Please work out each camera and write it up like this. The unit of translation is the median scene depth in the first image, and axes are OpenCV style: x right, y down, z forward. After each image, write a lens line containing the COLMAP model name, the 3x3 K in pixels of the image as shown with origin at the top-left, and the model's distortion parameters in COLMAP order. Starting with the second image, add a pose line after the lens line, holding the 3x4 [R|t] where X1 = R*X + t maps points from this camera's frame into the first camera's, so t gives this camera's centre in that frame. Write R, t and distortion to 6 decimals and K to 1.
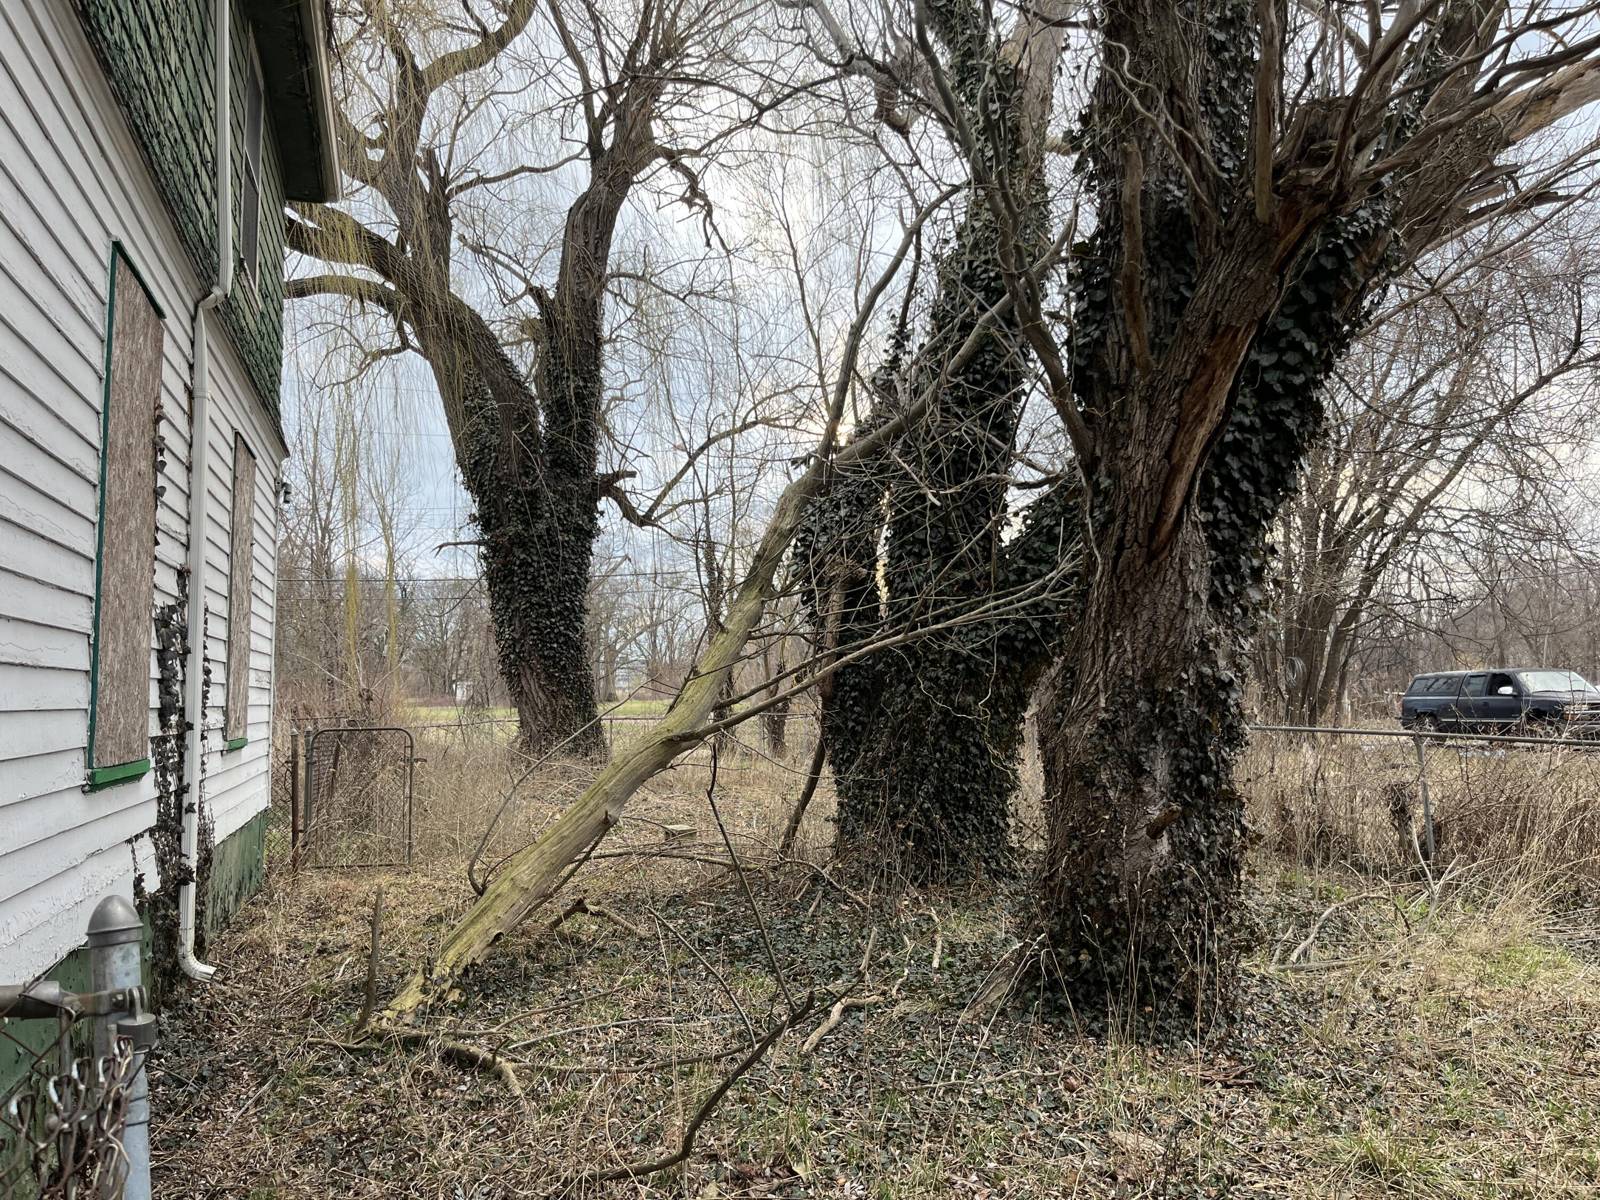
lens RADIAL K [[1257.0, 0, 800.0], [0, 1257.0, 600.0], [0, 0, 1]] dist [0.029847, 0.001616]
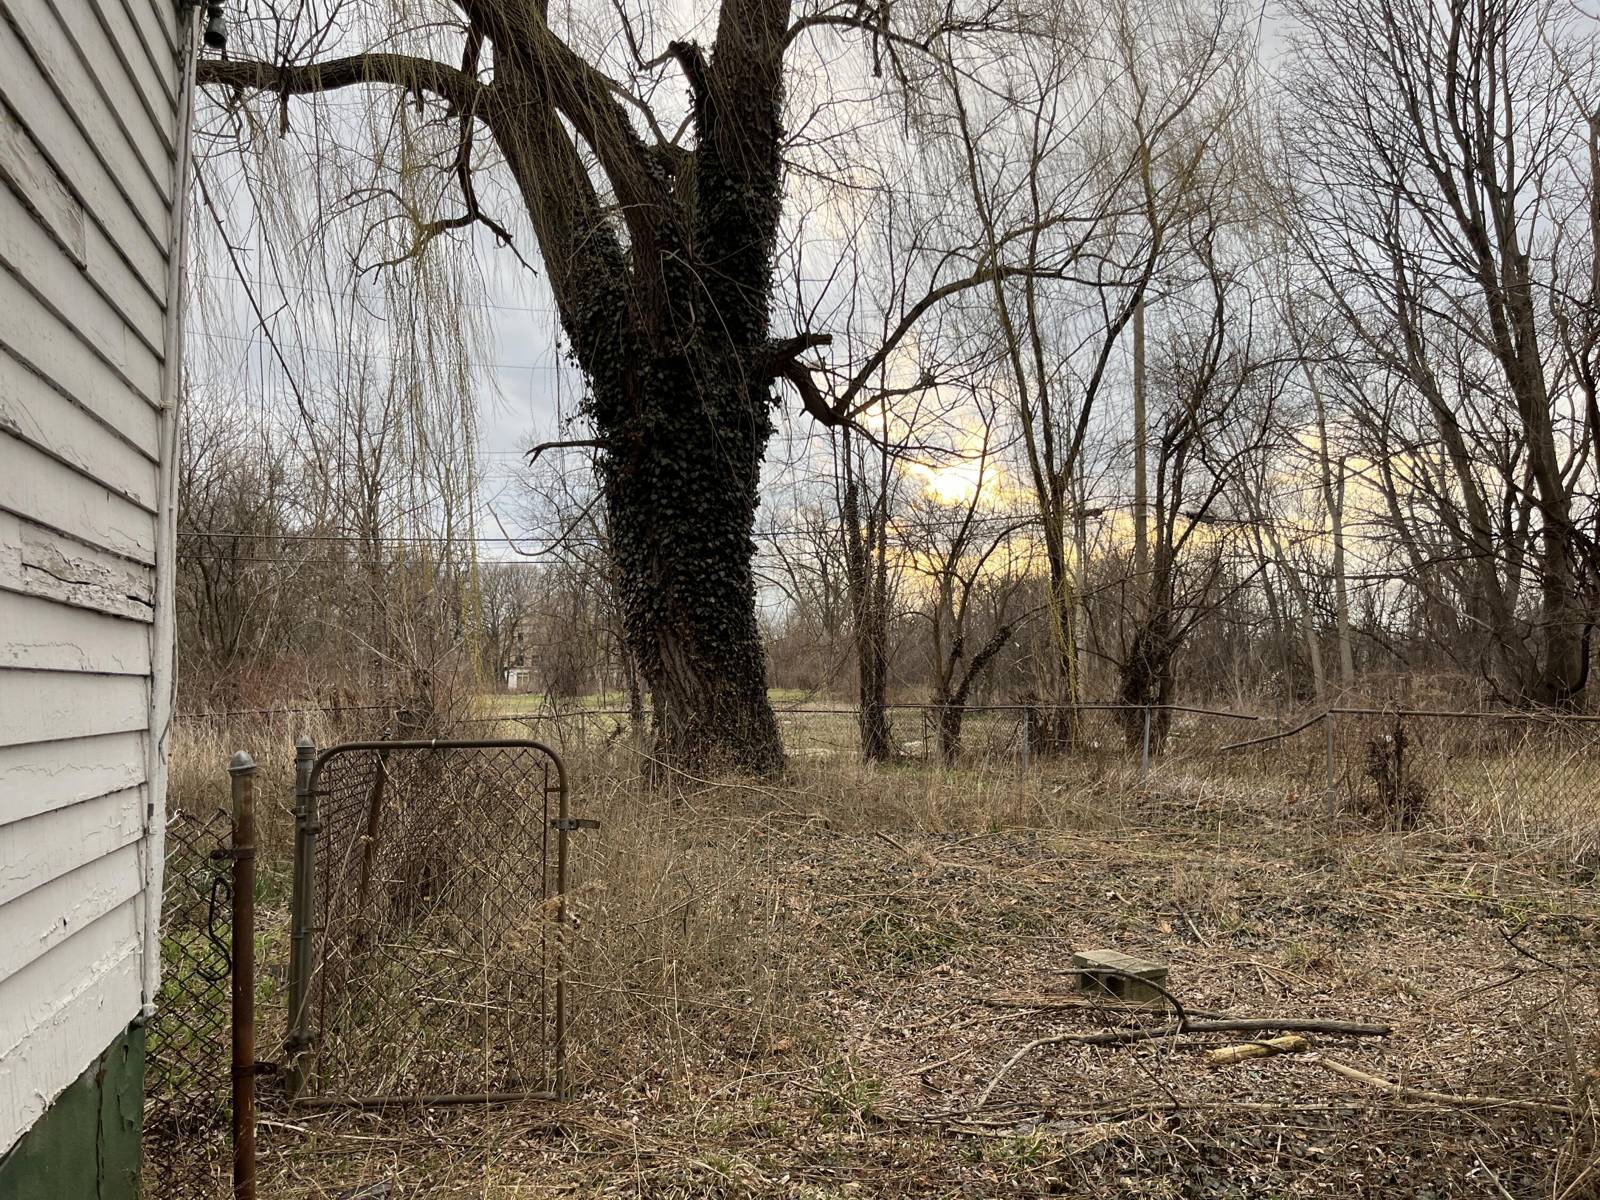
lens RADIAL K [[1196.0, 0, 800.0], [0, 1196.0, 600.0], [0, 0, 1]] dist [0.000485, -0.001905]
pose [[0.999795, -0.001785, -0.020162, -0.132384], [0.001893, 0.999984, 0.005342, 0.032451], [0.020152, -0.005379, 0.999782, 0.368377]]
